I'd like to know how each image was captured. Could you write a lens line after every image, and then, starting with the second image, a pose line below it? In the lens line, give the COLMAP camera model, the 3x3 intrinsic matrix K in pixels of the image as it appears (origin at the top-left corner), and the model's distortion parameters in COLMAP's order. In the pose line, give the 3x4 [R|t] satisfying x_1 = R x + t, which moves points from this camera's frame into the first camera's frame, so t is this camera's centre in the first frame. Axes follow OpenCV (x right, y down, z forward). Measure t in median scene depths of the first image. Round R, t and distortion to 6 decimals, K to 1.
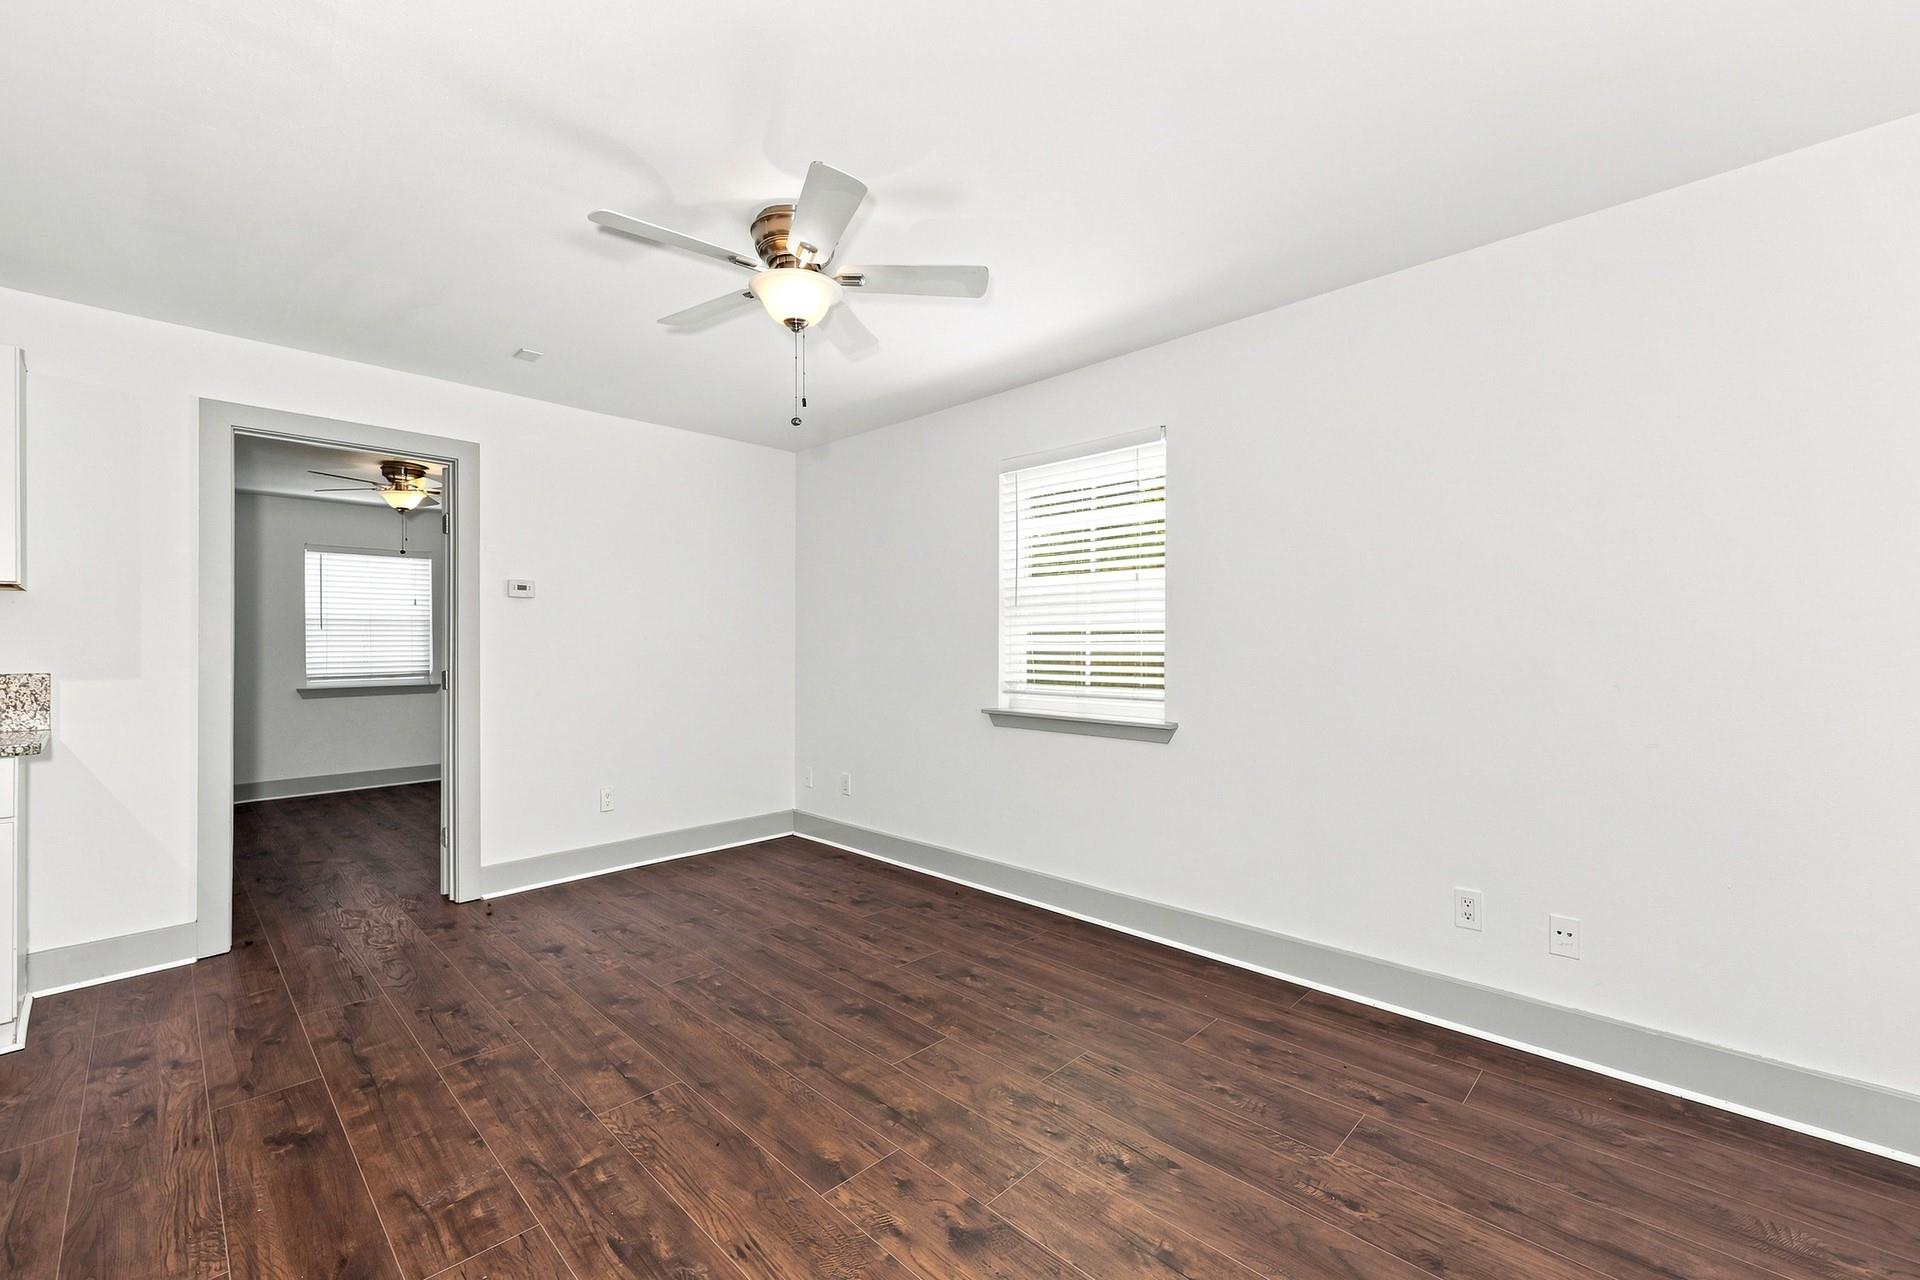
lens RADIAL K [[797.0, 0, 952.7], [0, 797.0, 635.8], [0, 0, 1]] dist [0.002852, 0.000421]
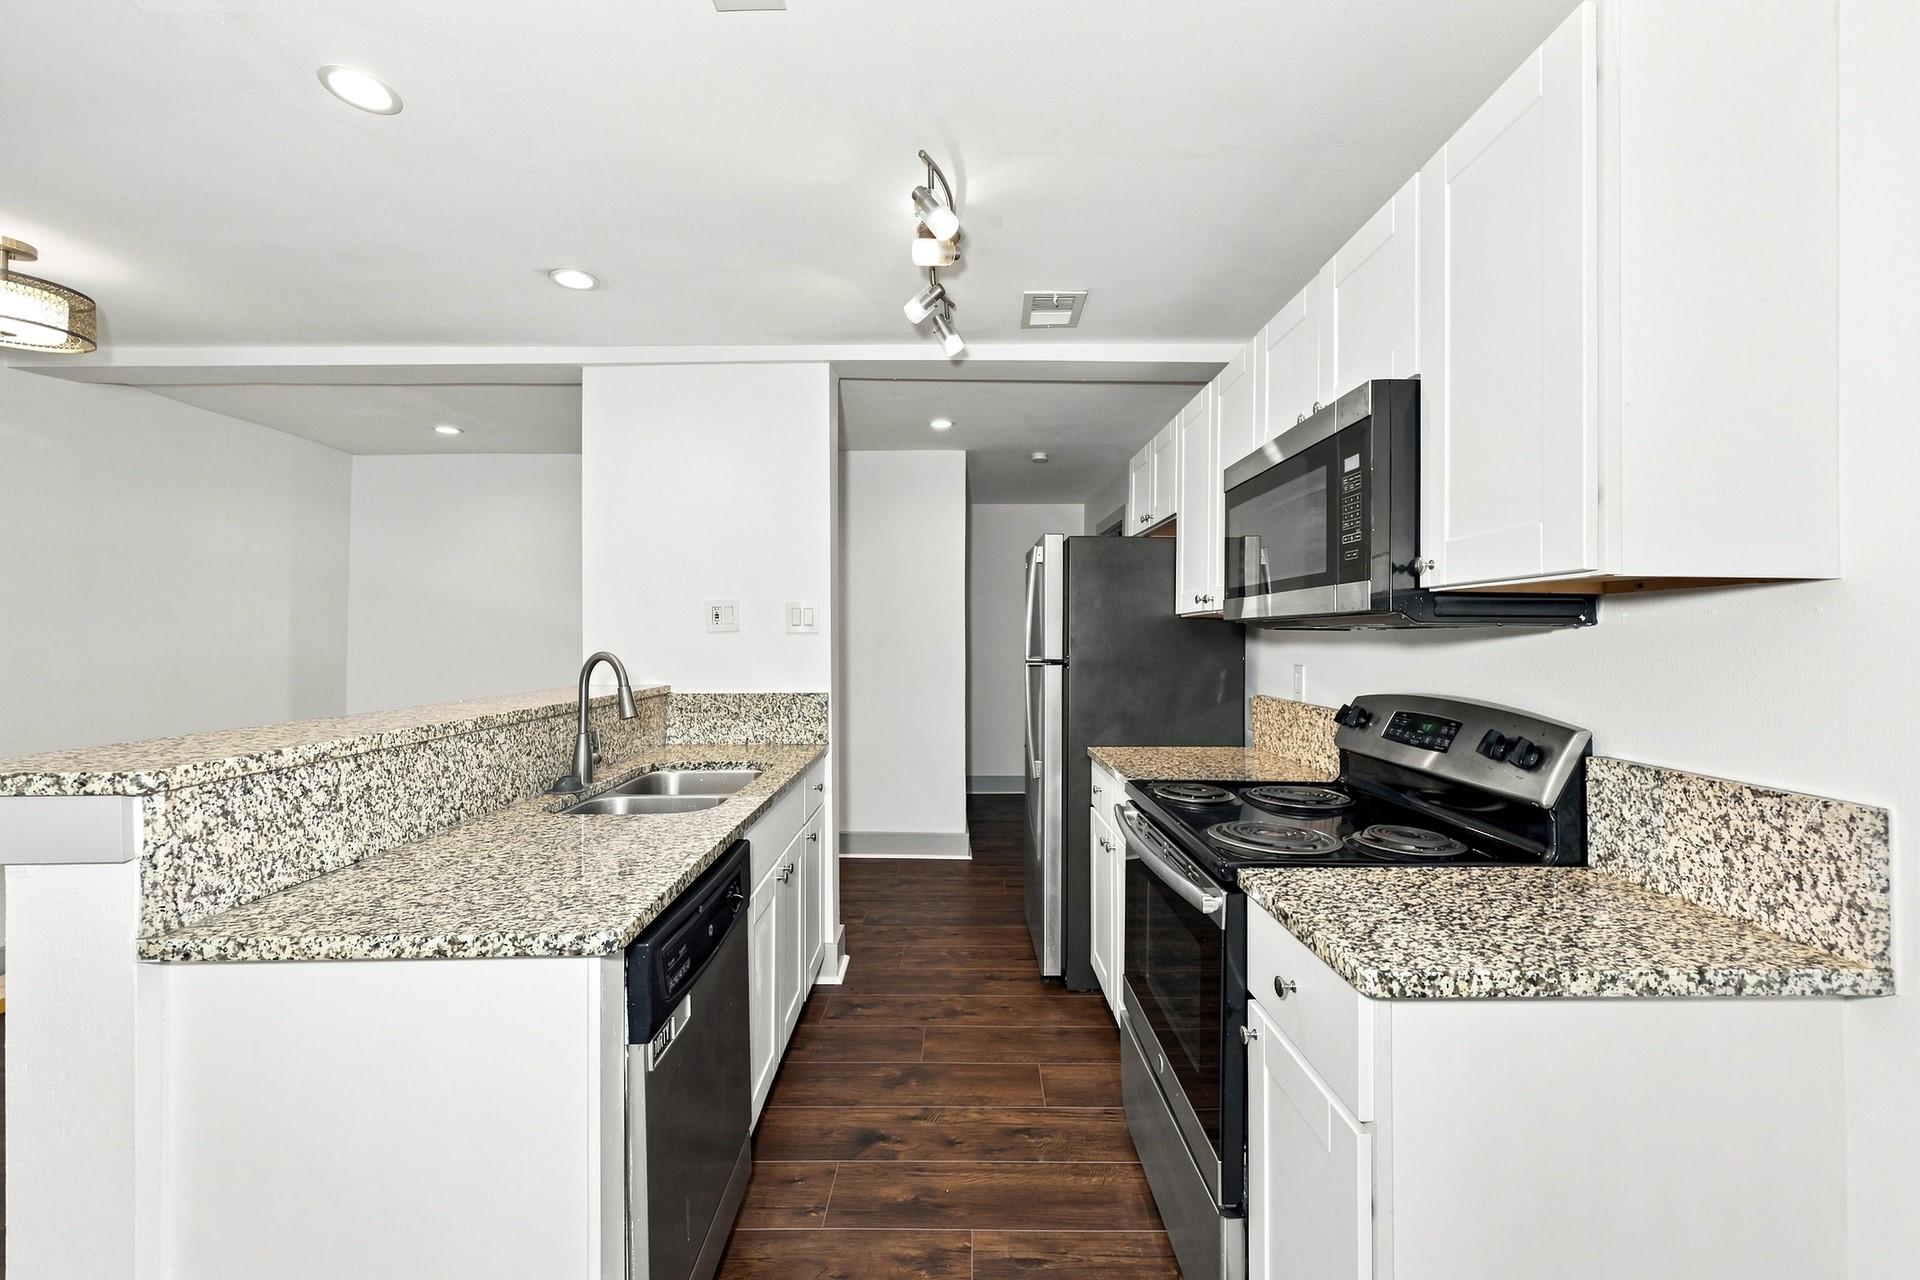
lens RADIAL K [[783.6, 0, 953.2], [0, 783.6, 628.3], [0, 0, 1]] dist [-0.001178, -0.000035]
pose [[-0.717971, 0.002181, -0.696070, -0.702484], [0.014821, 0.999816, -0.012154, -0.039769], [0.695916, -0.019043, -0.717871, 1.131822]]
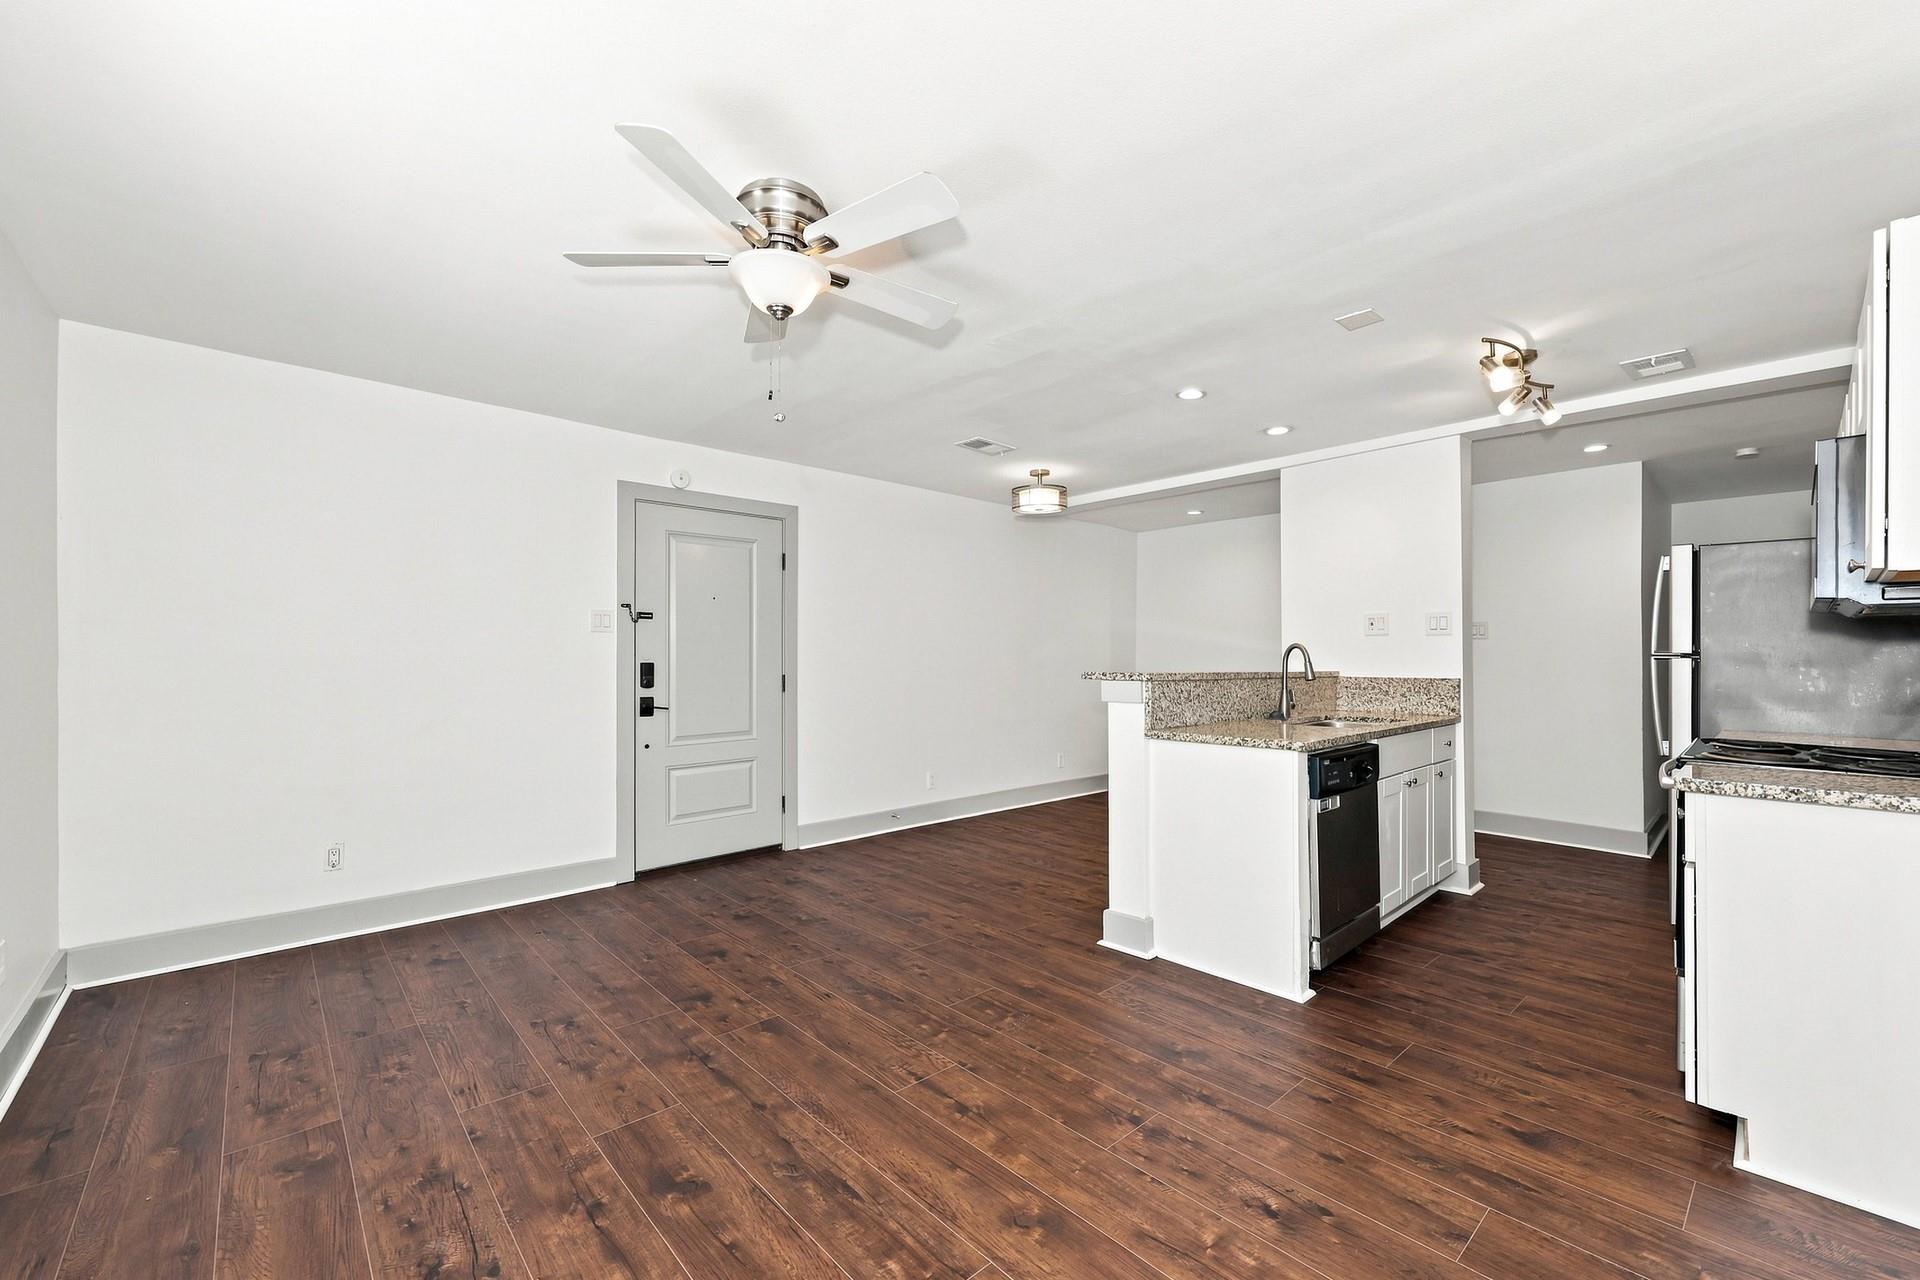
lens RADIAL K [[774.7, 0, 970.9], [0, 774.7, 647.7], [0, 0, 1]] dist [0.000090, 0.000218]
pose [[-0.999184, 0.004993, 0.040069, -0.437451], [0.004003, 0.999686, -0.024751, 0.016515], [-0.040180, -0.024571, -0.998890, 1.819086]]
